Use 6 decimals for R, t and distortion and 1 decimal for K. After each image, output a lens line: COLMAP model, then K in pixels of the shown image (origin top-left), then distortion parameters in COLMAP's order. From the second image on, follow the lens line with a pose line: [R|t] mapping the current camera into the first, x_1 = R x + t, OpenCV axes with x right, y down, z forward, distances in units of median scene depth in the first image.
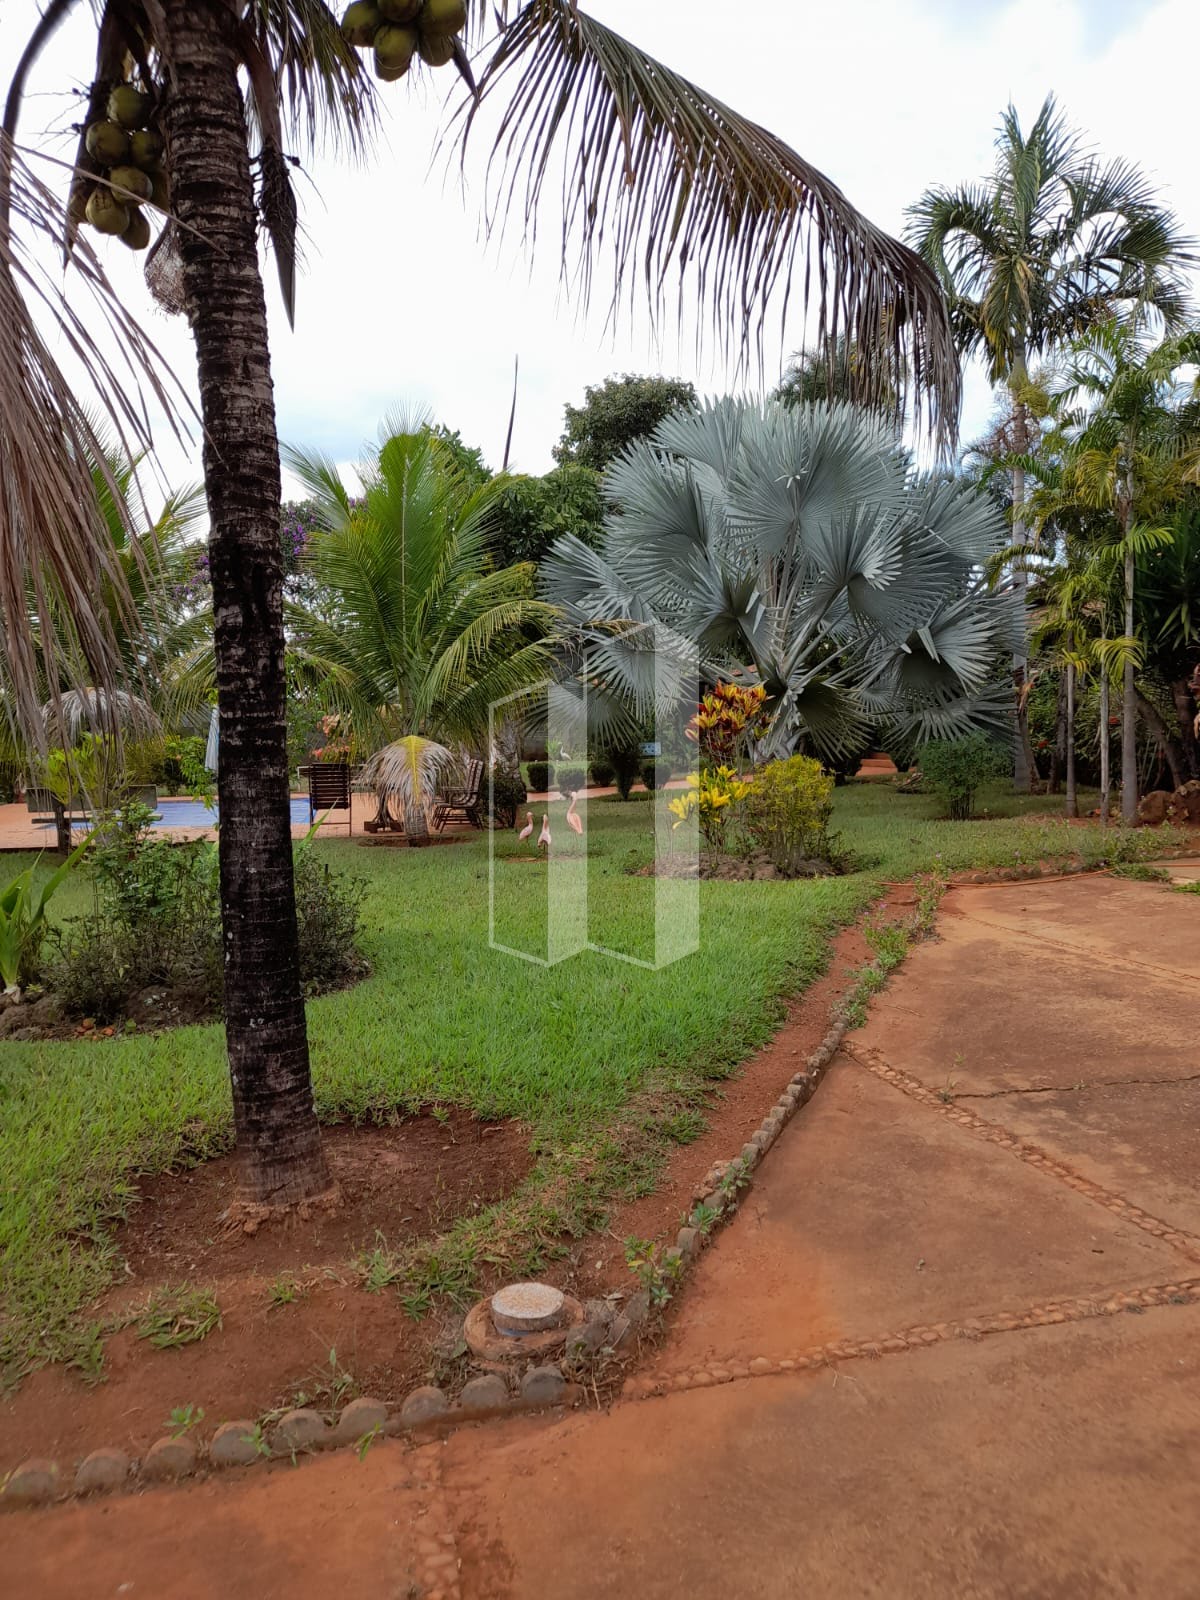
lens RADIAL K [[1132.6, 0, 600.5], [0, 1132.6, 776.5], [0, 0, 1]] dist [0.000405, -0.001026]
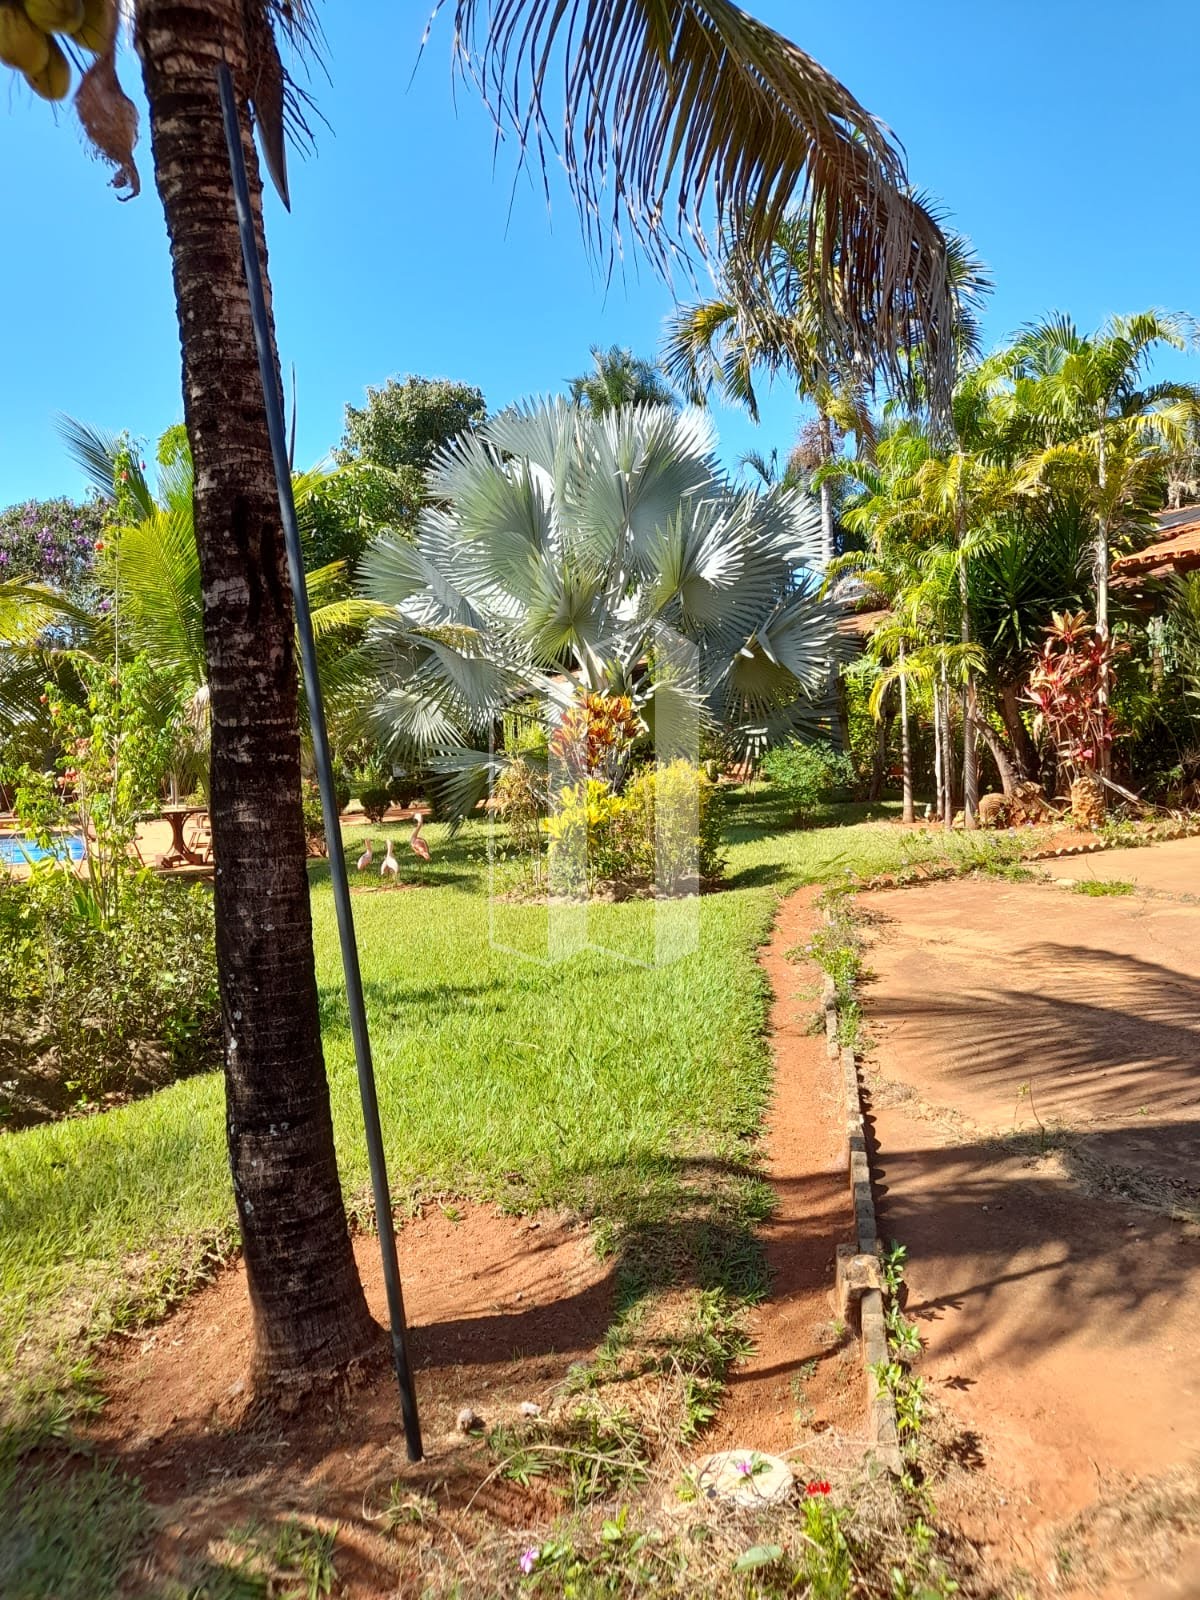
lens RADIAL K [[1132.6, 0, 600.5], [0, 1132.6, 776.5], [0, 0, 1]] dist [0.000405, -0.001026]
pose [[0.974484, -0.032297, 0.222119, -0.090765], [0.035637, 0.999304, -0.011042, -0.000579], [-0.221608, 0.018676, 0.974957, 0.075140]]
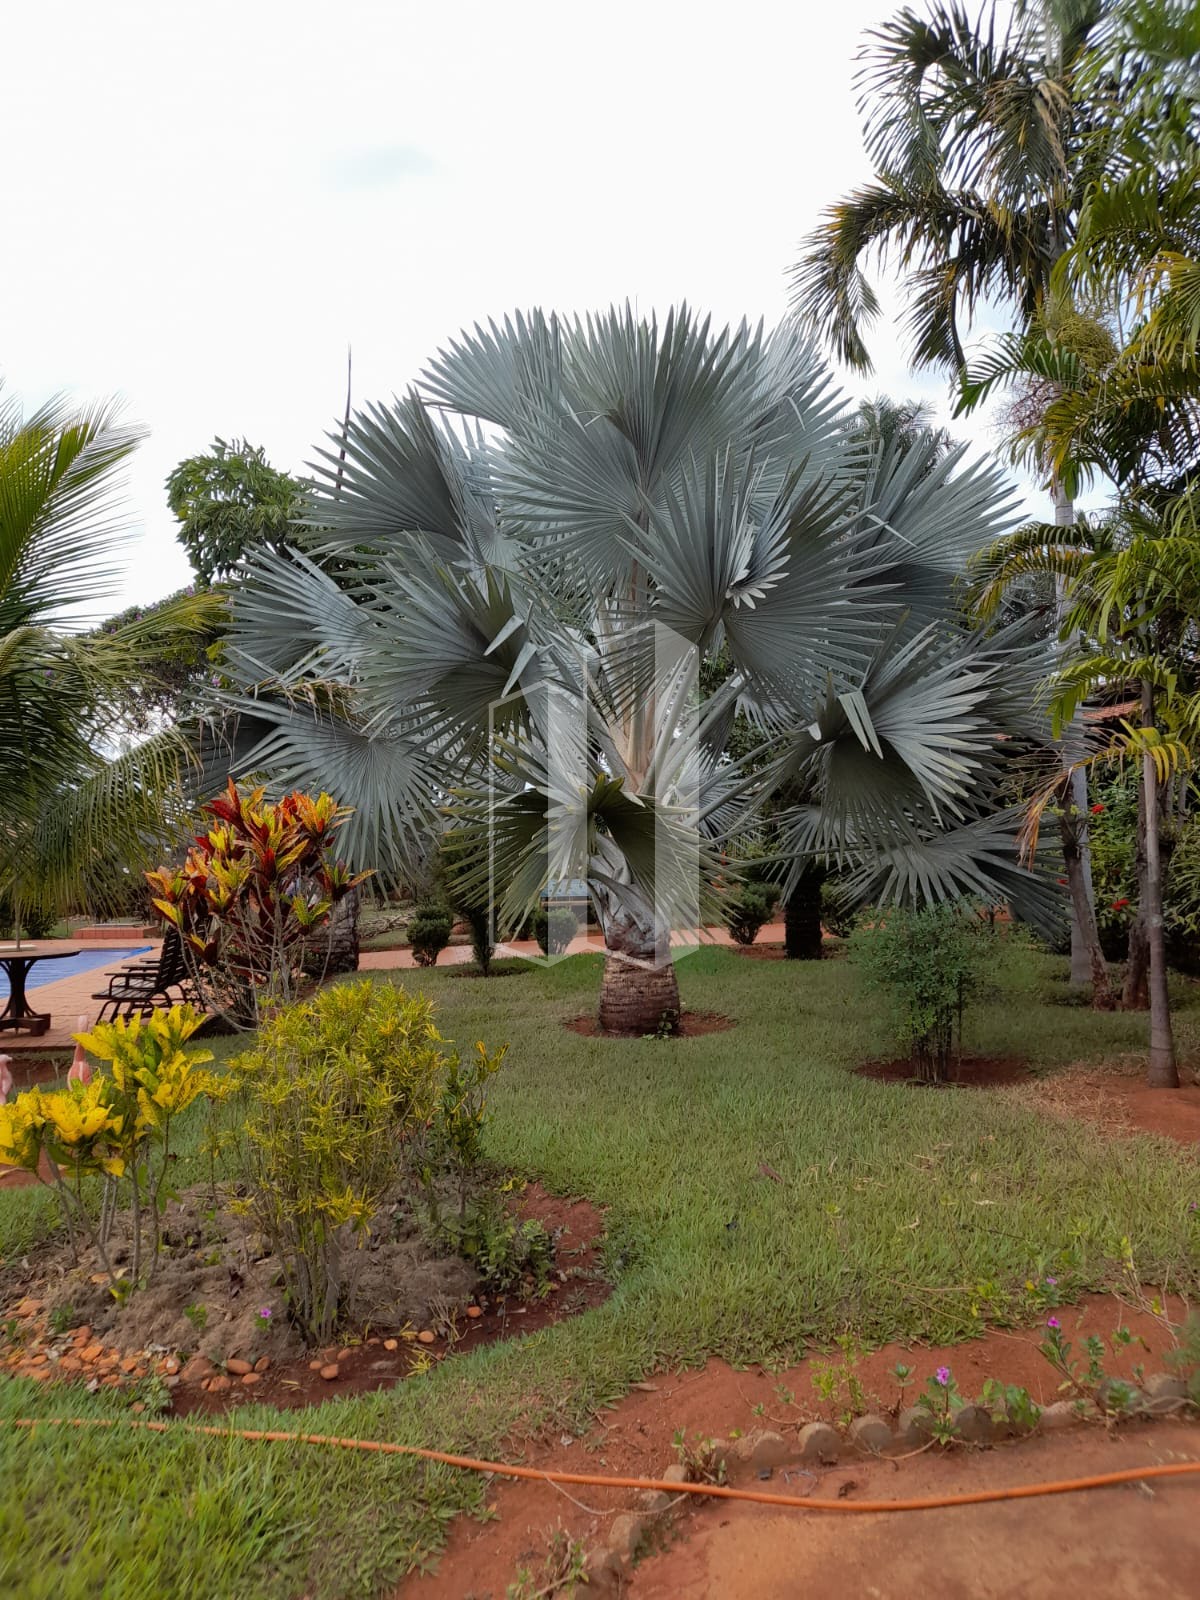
lens RADIAL K [[1132.6, 0, 600.5], [0, 1132.6, 776.5], [0, 0, 1]] dist [0.000405, -0.001026]
pose [[0.996126, 0.011083, -0.087241, 0.248248], [-0.021190, 0.993048, -0.115791, -0.034523], [0.085351, 0.117191, 0.989435, 0.557528]]
